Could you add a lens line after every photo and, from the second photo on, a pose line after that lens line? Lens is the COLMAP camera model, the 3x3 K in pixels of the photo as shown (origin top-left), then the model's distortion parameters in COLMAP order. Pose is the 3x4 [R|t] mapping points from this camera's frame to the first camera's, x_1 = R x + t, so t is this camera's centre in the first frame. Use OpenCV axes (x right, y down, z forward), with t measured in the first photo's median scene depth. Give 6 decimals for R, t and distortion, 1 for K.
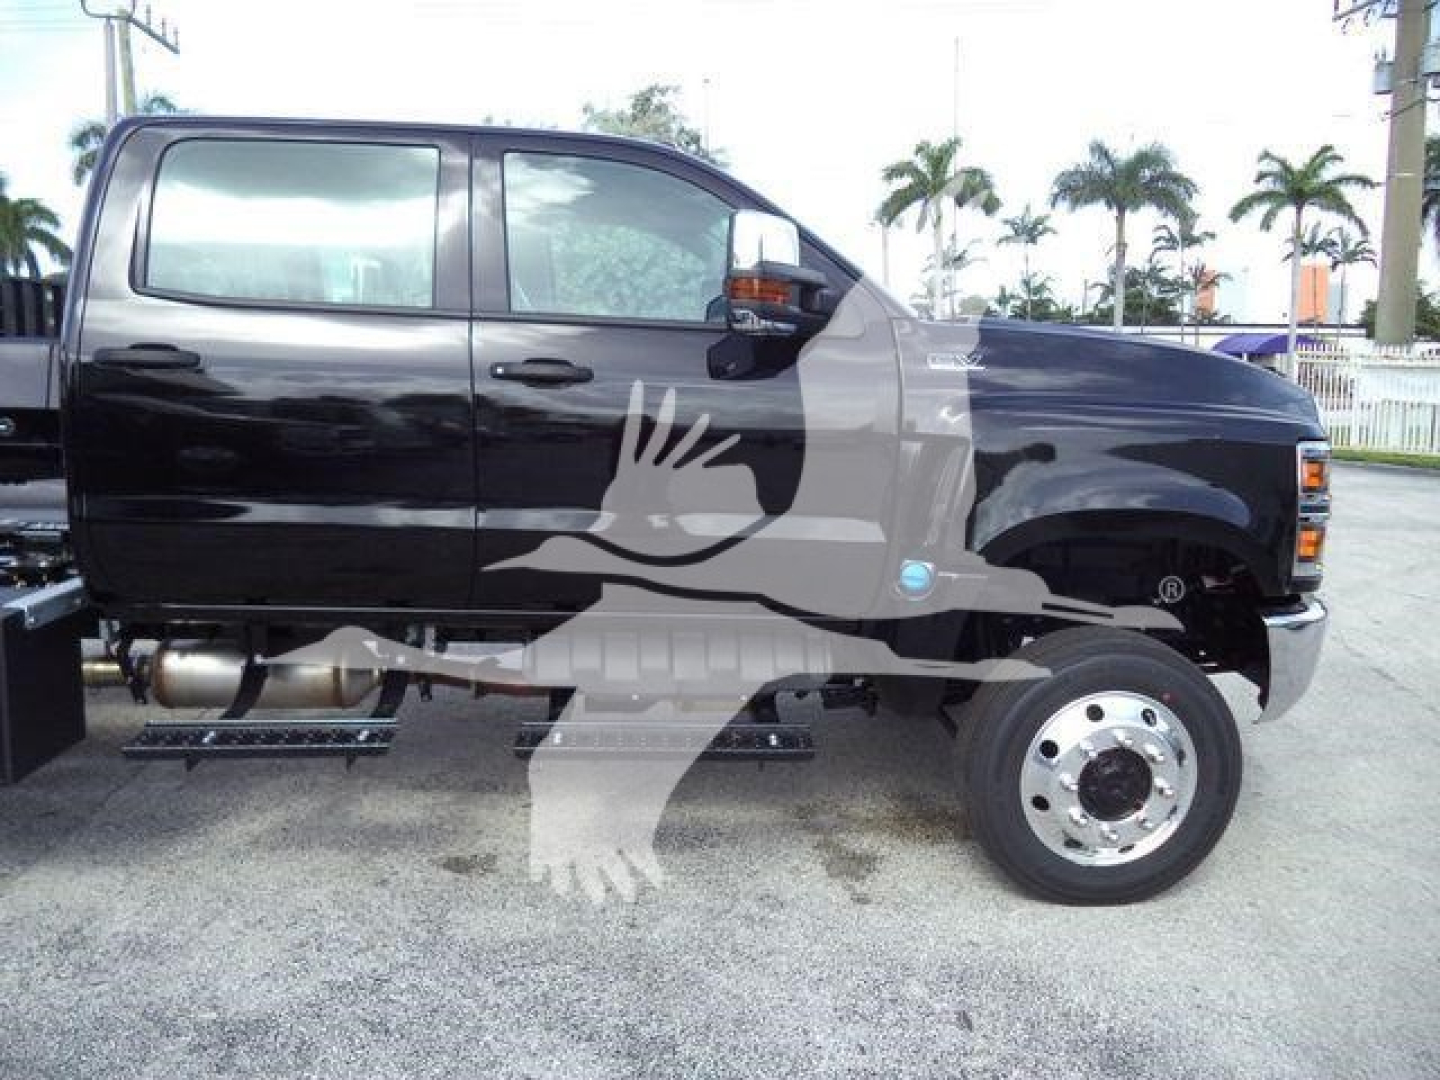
lens RADIAL K [[1158.4, 0, 741.3], [0, 1158.4, 545.7], [0, 0, 1]] dist [-0.027793, -0.000747]
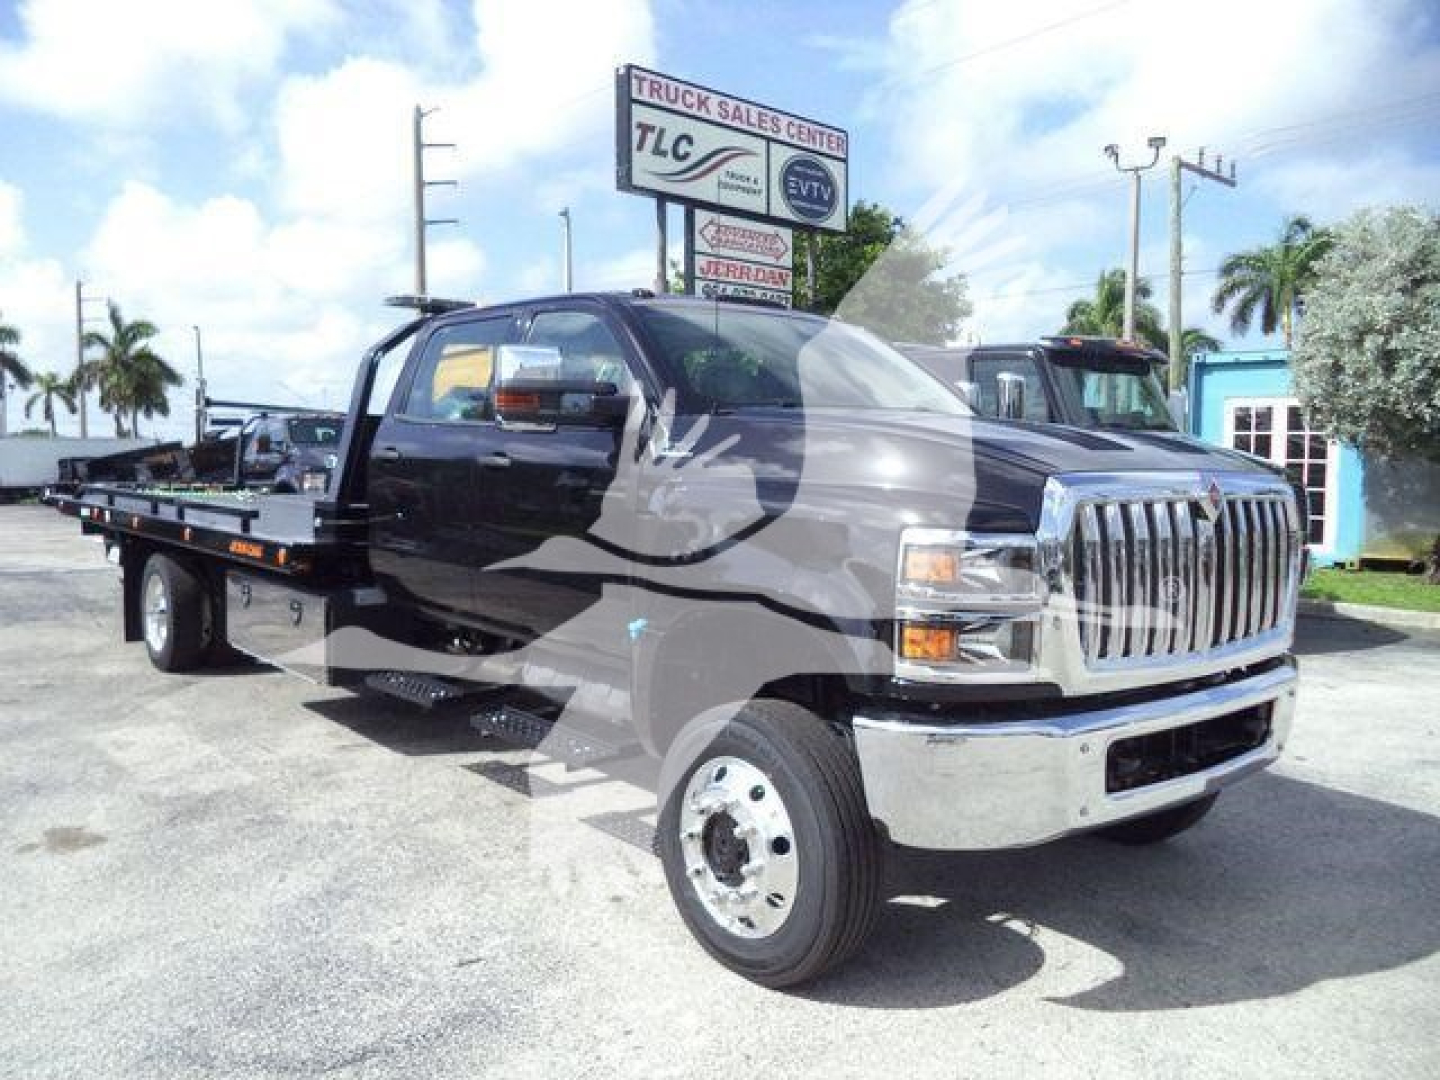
lens RADIAL K [[1158.4, 0, 741.3], [0, 1158.4, 545.7], [0, 0, 1]] dist [-0.027793, -0.000747]
pose [[0.608622, 0.054320, -0.791599, 1.202529], [-0.130038, 0.990993, -0.031978, -0.034629], [0.782732, 0.122400, 0.610204, 0.361127]]
